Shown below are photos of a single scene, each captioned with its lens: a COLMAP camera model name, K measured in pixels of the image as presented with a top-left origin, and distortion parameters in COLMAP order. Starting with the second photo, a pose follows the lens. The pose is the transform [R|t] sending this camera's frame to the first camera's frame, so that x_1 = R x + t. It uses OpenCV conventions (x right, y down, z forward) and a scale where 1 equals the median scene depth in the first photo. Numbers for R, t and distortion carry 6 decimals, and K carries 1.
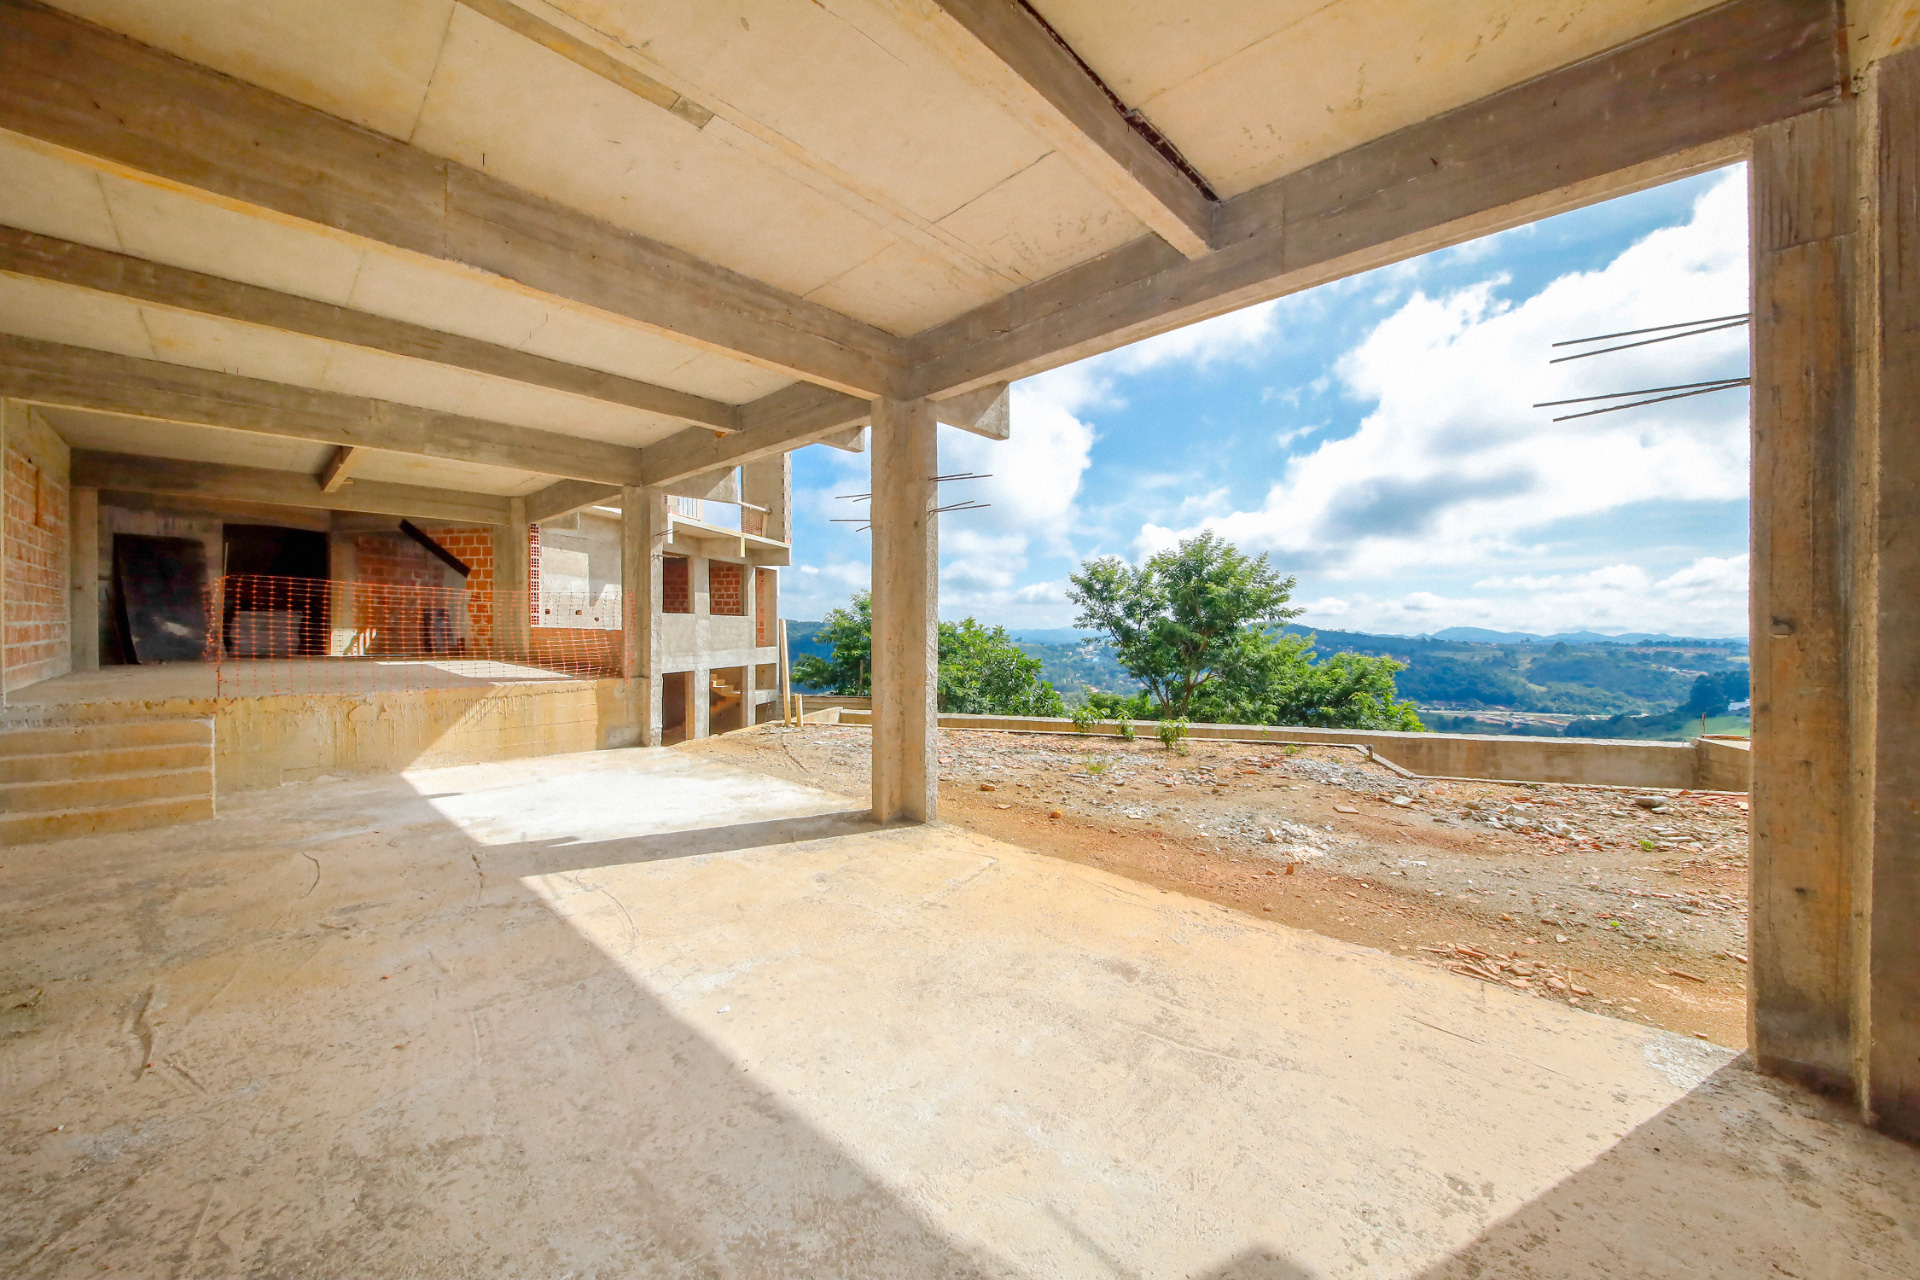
lens RADIAL K [[700.8, 0, 980.0], [0, 700.8, 623.5], [0, 0, 1]] dist [-0.015878, -0.003640]
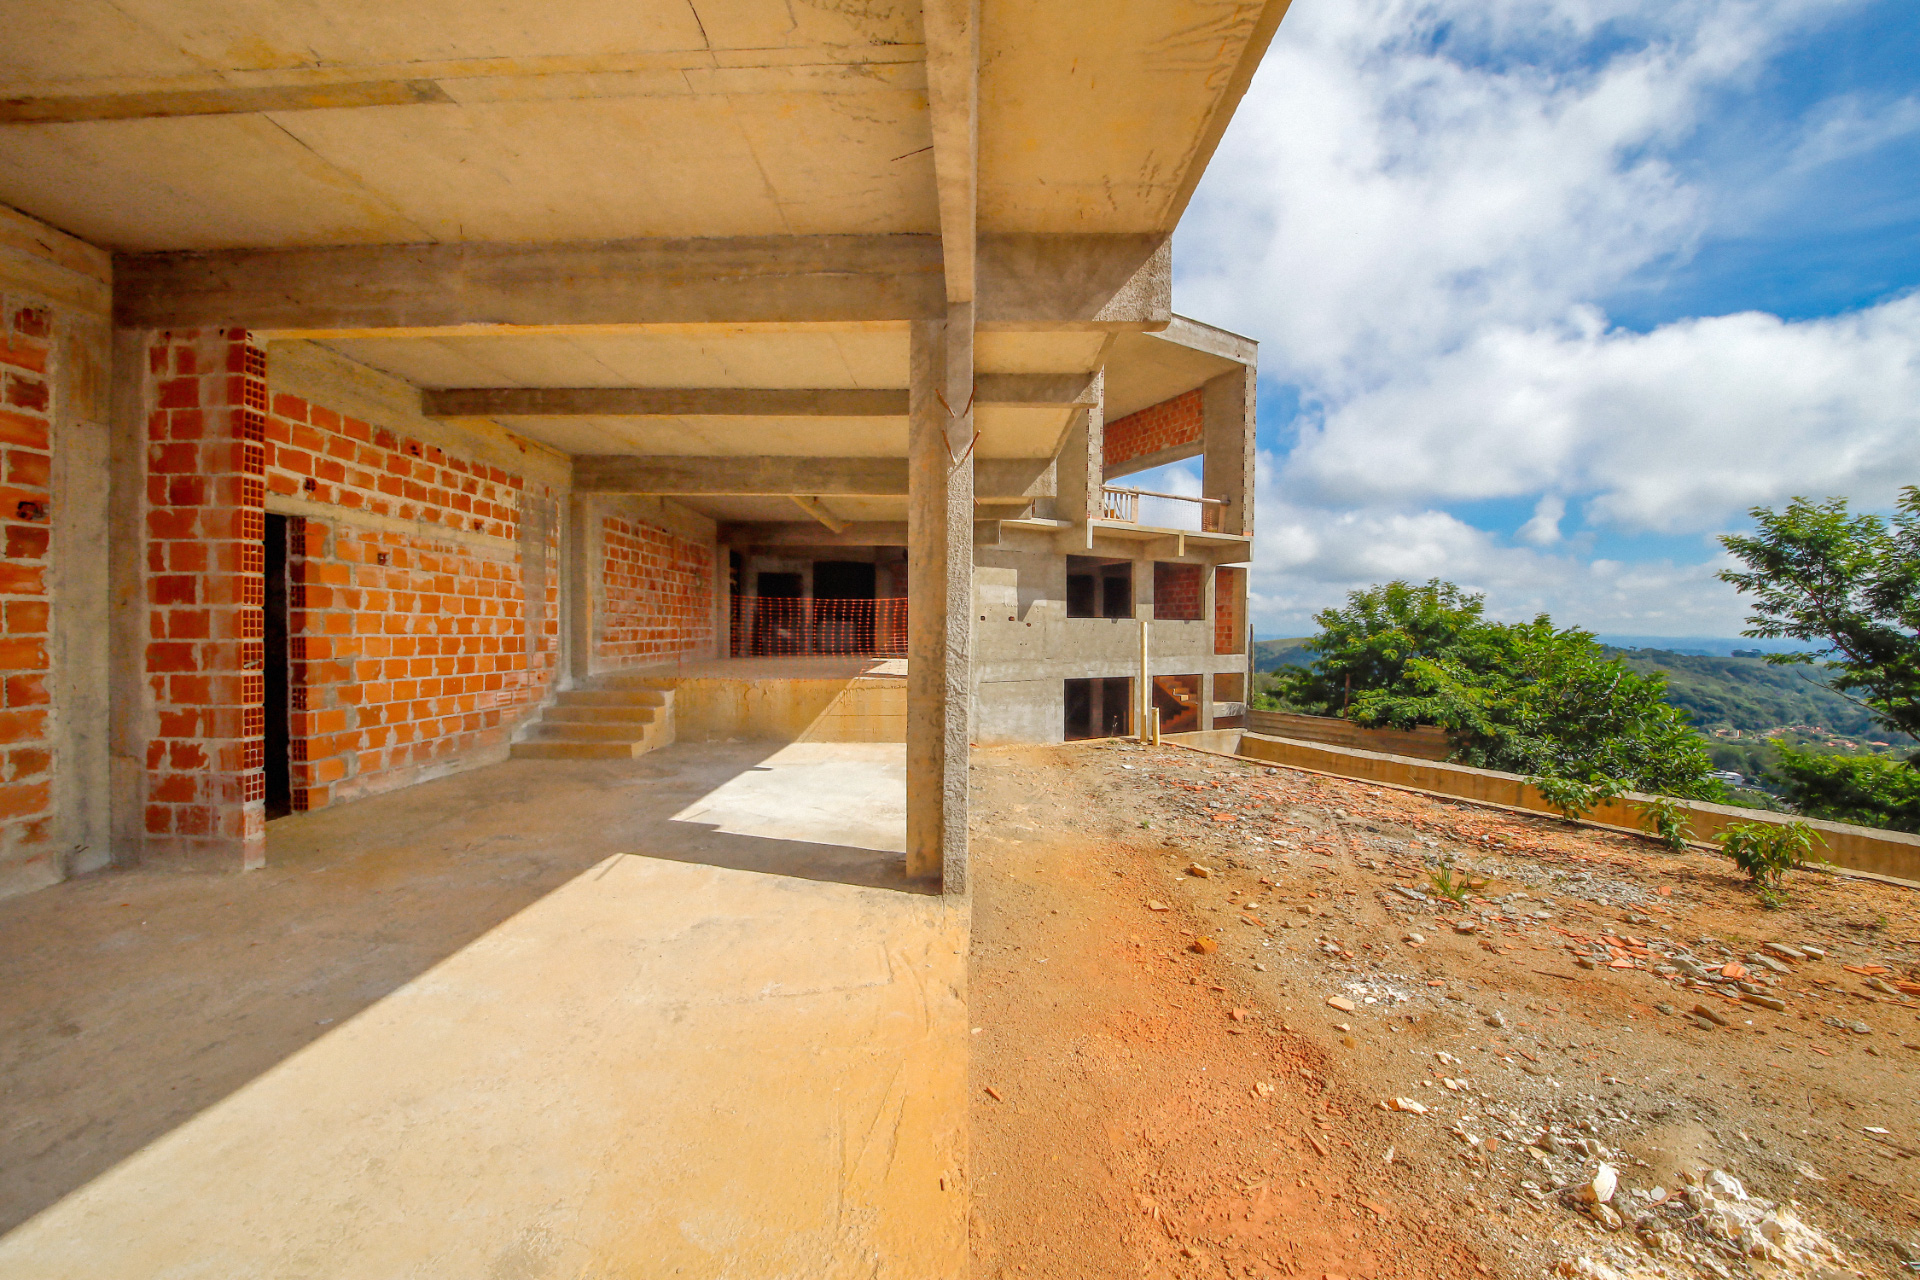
lens RADIAL K [[685.4, 0, 953.5], [0, 685.4, 640.9], [0, 0, 1]] dist [-0.008747, -0.002079]
pose [[0.668194, 0.009419, -0.743927, 0.171566], [0.002344, 0.999888, 0.014766, 0.003654], [0.743983, -0.011611, 0.668097, 0.203328]]
